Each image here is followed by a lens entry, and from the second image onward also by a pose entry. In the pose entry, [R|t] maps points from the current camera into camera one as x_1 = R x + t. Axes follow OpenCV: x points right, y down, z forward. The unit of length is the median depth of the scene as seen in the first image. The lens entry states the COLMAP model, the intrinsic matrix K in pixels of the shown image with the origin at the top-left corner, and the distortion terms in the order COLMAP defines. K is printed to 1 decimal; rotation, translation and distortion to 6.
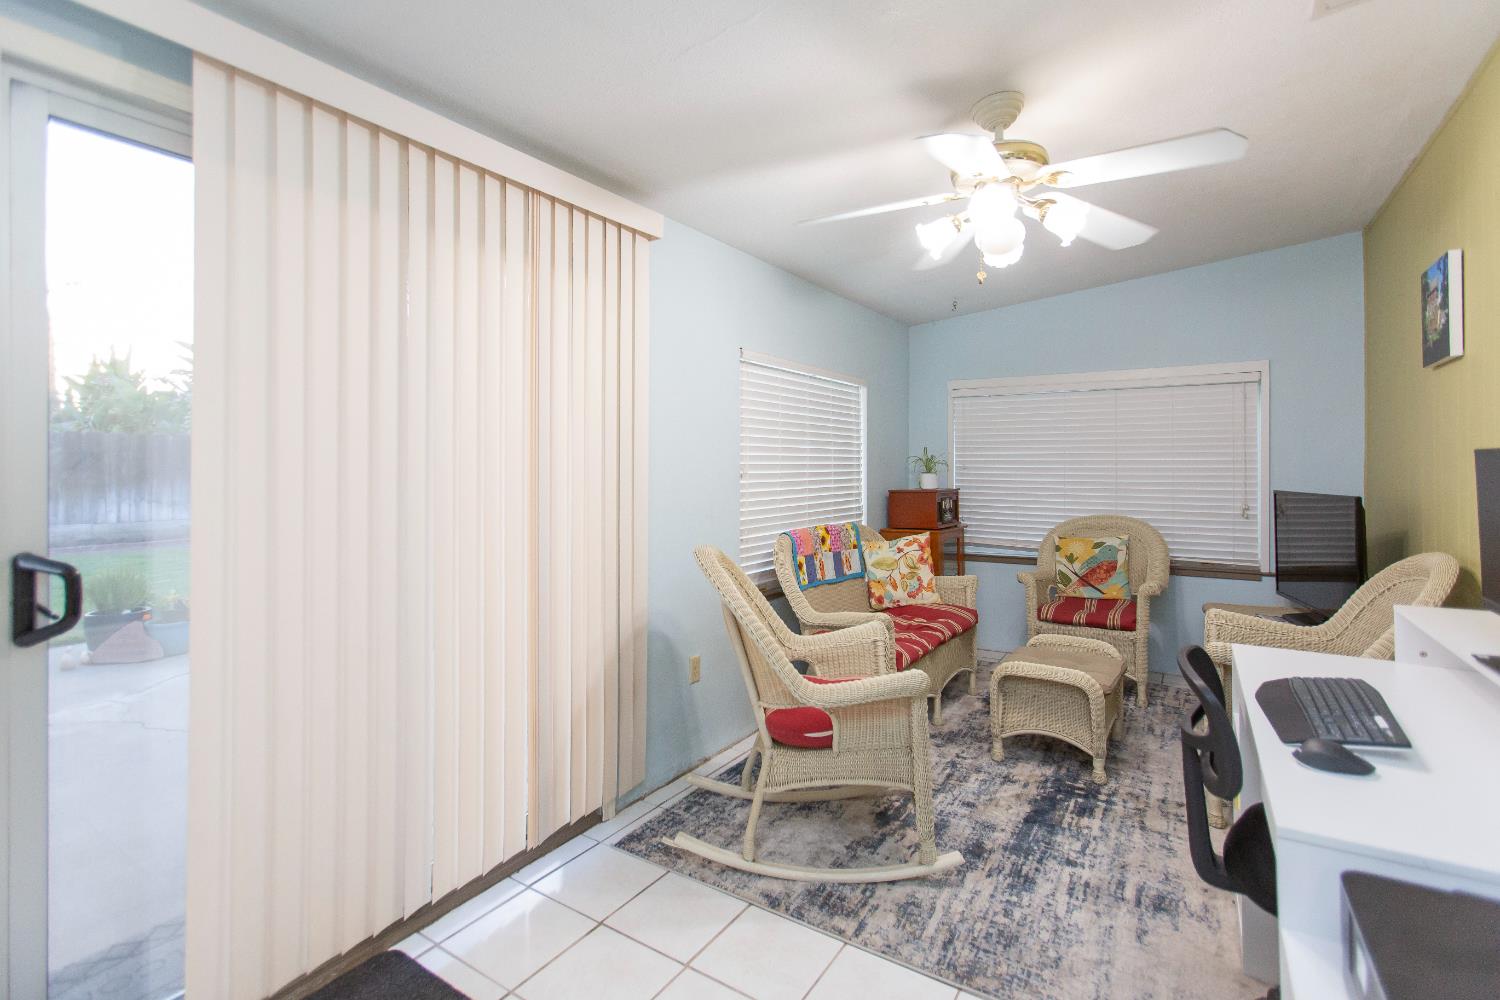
lens RADIAL K [[675.1, 0, 736.9], [0, 675.1, 465.6], [0, 0, 1]] dist [-0.003252, 0.001652]
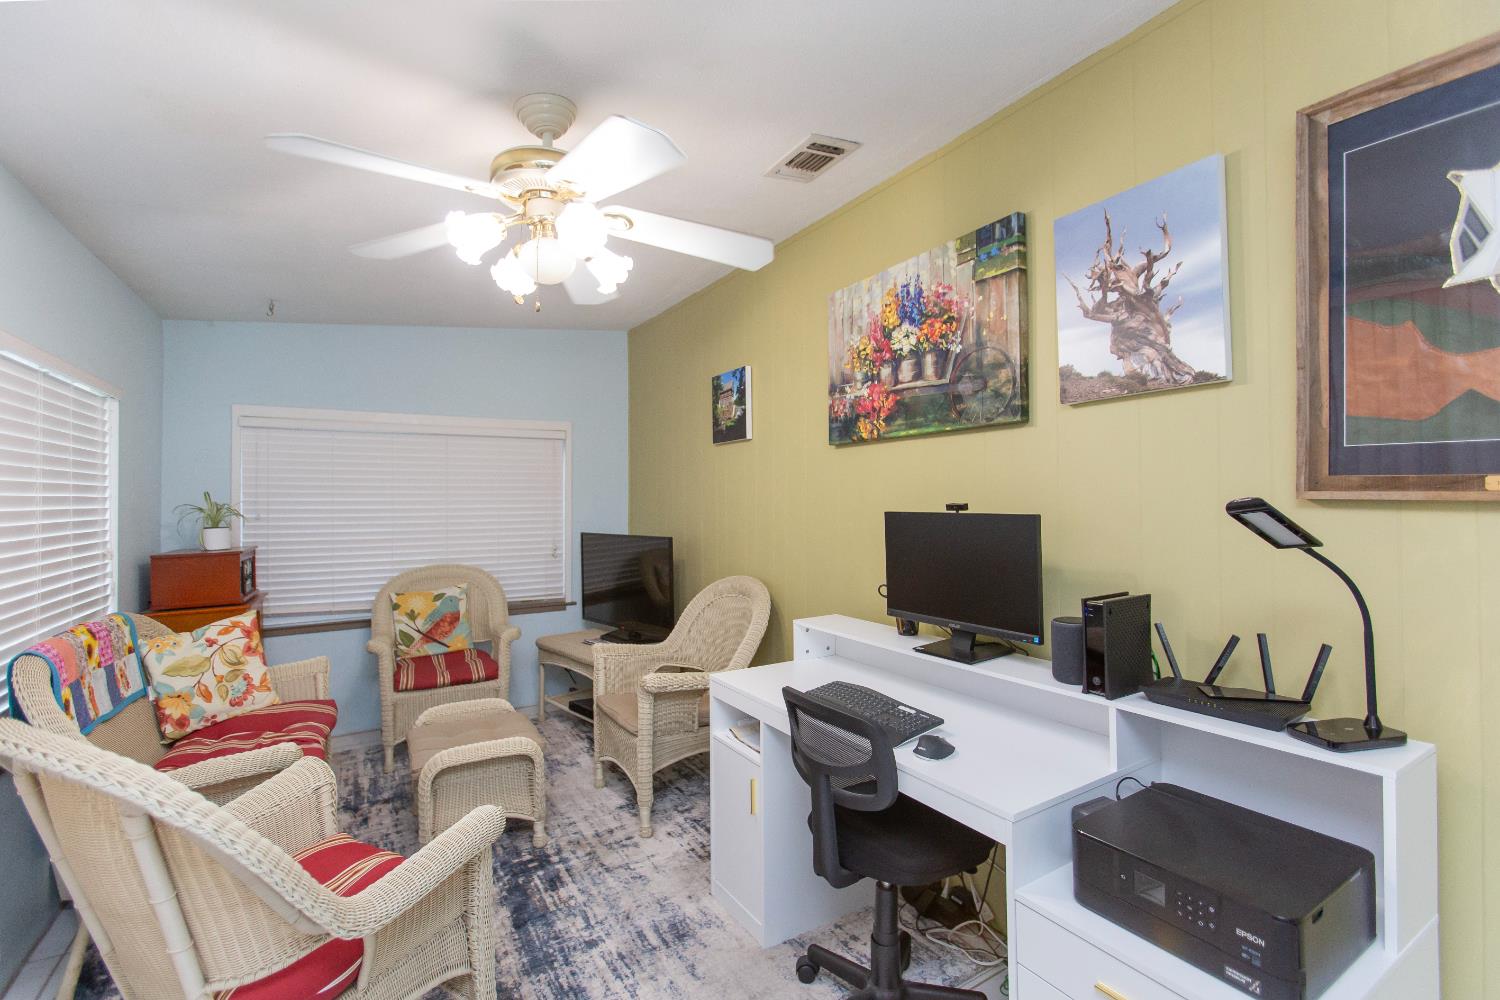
lens RADIAL K [[675.1, 0, 739.2], [0, 675.1, 498.1], [0, 0, 1]] dist [-0.003252, 0.001652]
pose [[0.448147, -0.000737, 0.893959, -0.144983], [0.007653, 0.999966, -0.003013, -0.018198], [-0.893927, 0.008191, 0.448138, 0.216427]]
